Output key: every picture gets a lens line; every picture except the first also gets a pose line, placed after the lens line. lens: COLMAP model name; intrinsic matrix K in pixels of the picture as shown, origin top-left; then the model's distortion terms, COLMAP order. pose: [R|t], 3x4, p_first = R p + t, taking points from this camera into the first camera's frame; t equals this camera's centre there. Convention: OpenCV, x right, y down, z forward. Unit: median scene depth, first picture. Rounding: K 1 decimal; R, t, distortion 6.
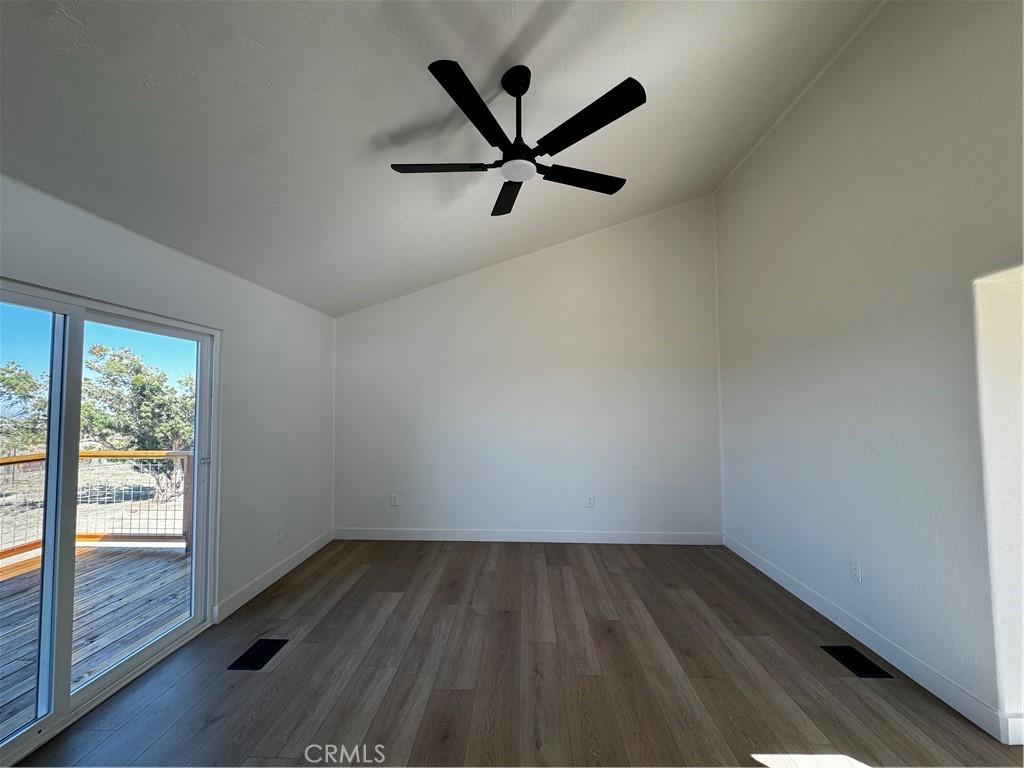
lens RADIAL K [[410.3, 0, 510.8], [0, 410.3, 387.5], [0, 0, 1]] dist [0.001363, 0.000200]
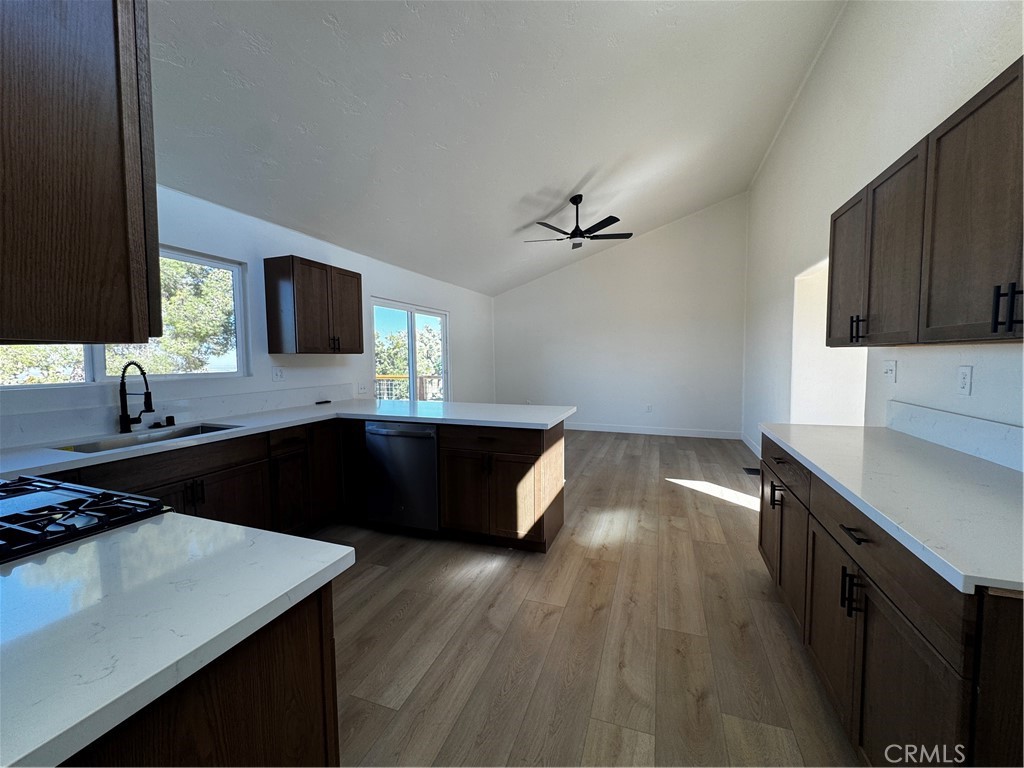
lens RADIAL K [[409.6, 0, 512.0], [0, 409.6, 384.0], [0, 0, 1]] dist [-0.003608, -0.000169]
pose [[0.950753, 0.014042, -0.309631, 0.178477], [0.019419, 0.994312, 0.104723, 0.011694], [0.309340, -0.105578, 0.945072, -0.621885]]
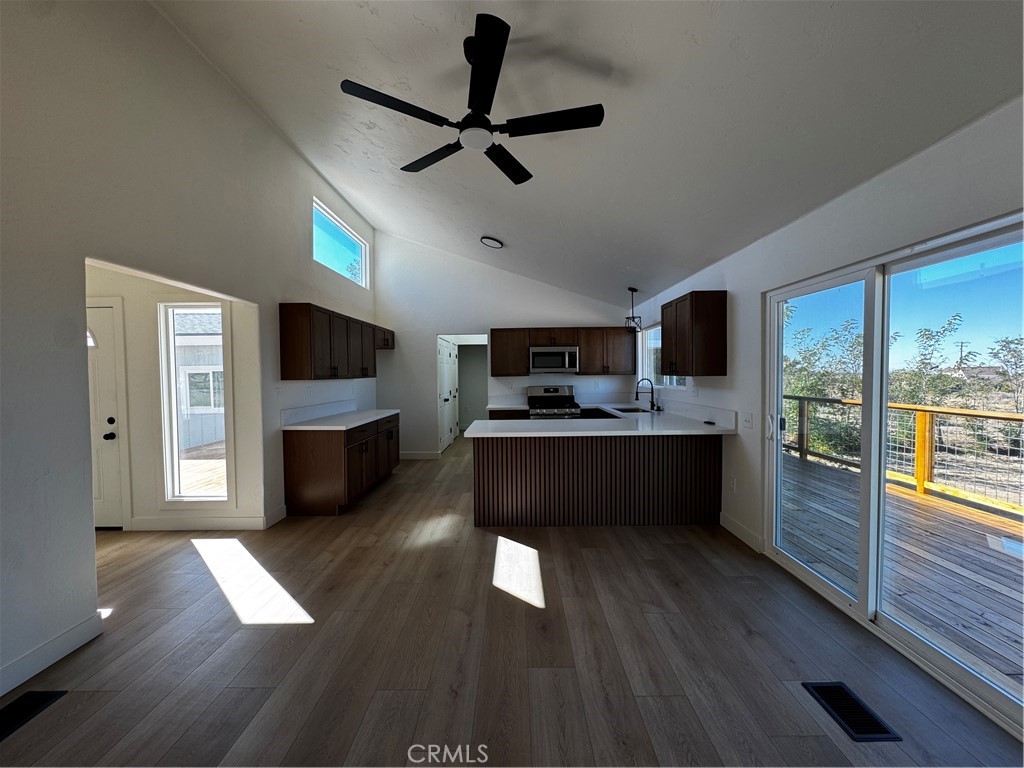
lens RADIAL K [[410.3, 0, 510.8], [0, 410.3, 387.5], [0, 0, 1]] dist [0.001363, 0.000200]
pose [[-0.999666, 0.013848, -0.021800, -0.017375], [0.013893, 0.999902, -0.001900, 0.052317], [0.021771, -0.002202, -0.999761, 0.920502]]
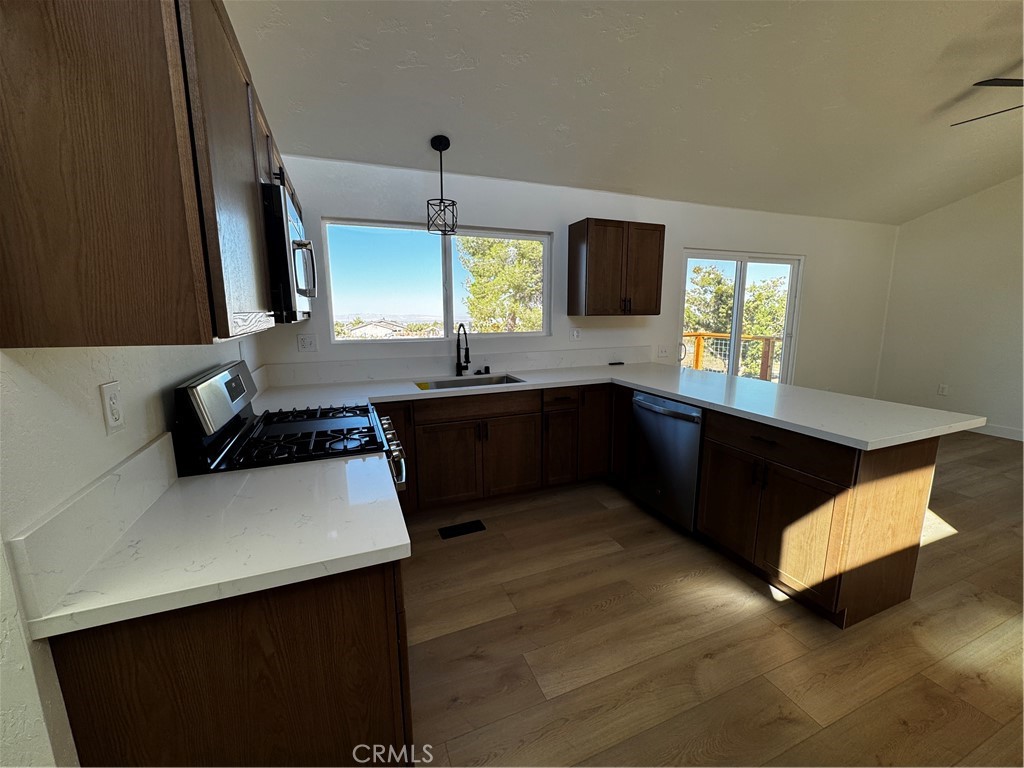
lens RADIAL K [[409.6, 0, 512.0], [0, 409.6, 384.0], [0, 0, 1]] dist [-0.003608, -0.000169]
pose [[0.402266, 0.158861, -0.901635, 0.235301], [0.043658, 0.980381, 0.192214, -0.001554], [0.914481, -0.116685, 0.387438, -0.479682]]
